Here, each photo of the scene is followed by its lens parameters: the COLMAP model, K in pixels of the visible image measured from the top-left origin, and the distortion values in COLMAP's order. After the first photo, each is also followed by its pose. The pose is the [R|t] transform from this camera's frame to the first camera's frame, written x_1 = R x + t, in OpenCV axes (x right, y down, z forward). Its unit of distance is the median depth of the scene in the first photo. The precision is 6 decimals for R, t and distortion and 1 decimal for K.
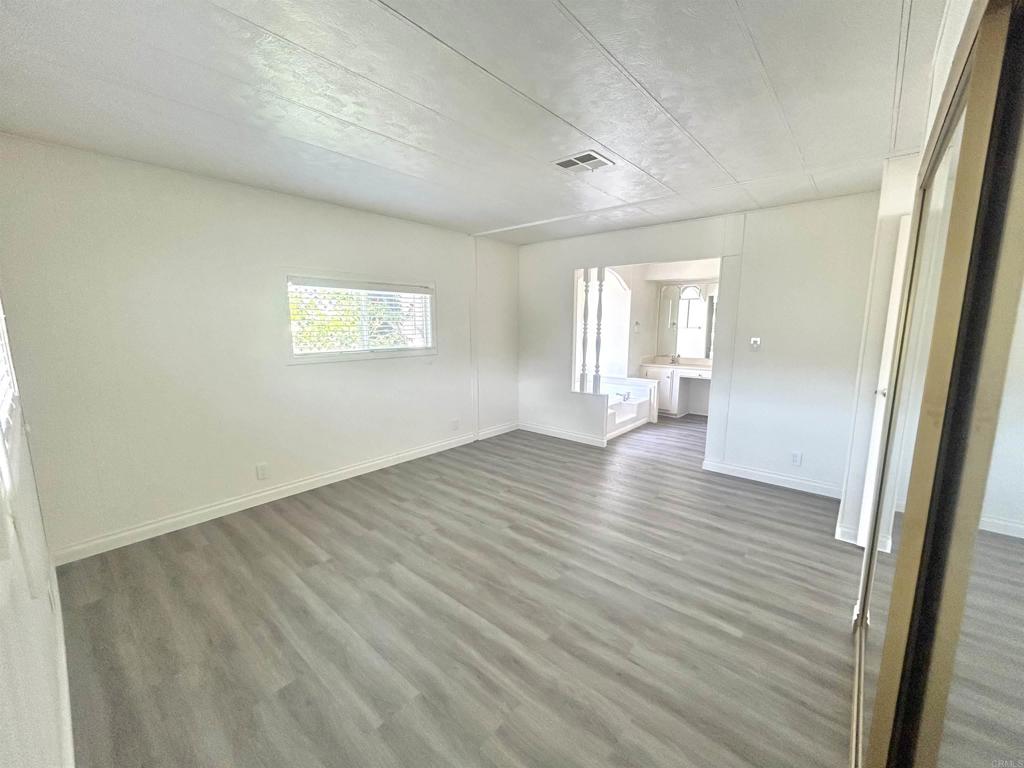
lens RADIAL K [[413.3, 0, 513.0], [0, 413.3, 387.3], [0, 0, 1]] dist [-0.001519, 0.000661]
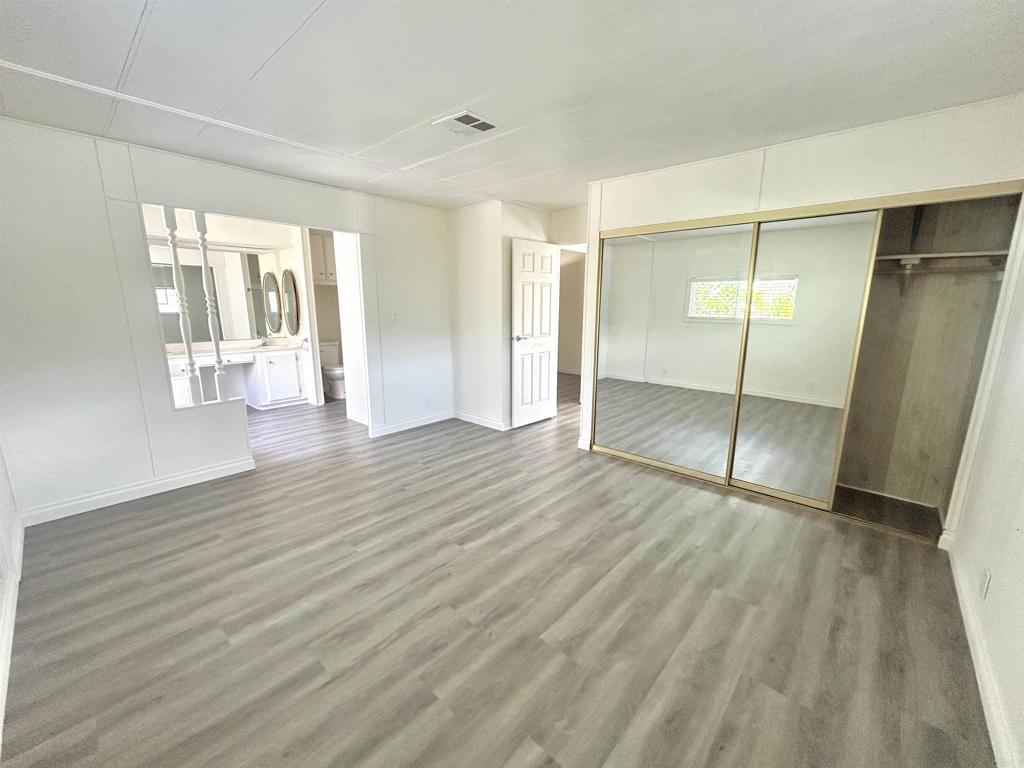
lens RADIAL K [[413.3, 0, 513.0], [0, 413.3, 387.3], [0, 0, 1]] dist [-0.001519, 0.000661]
pose [[0.023700, -0.204478, 0.978584, -0.577198], [0.150844, 0.968384, 0.198693, -0.088999], [-0.988273, 0.142904, 0.053795, 0.618626]]
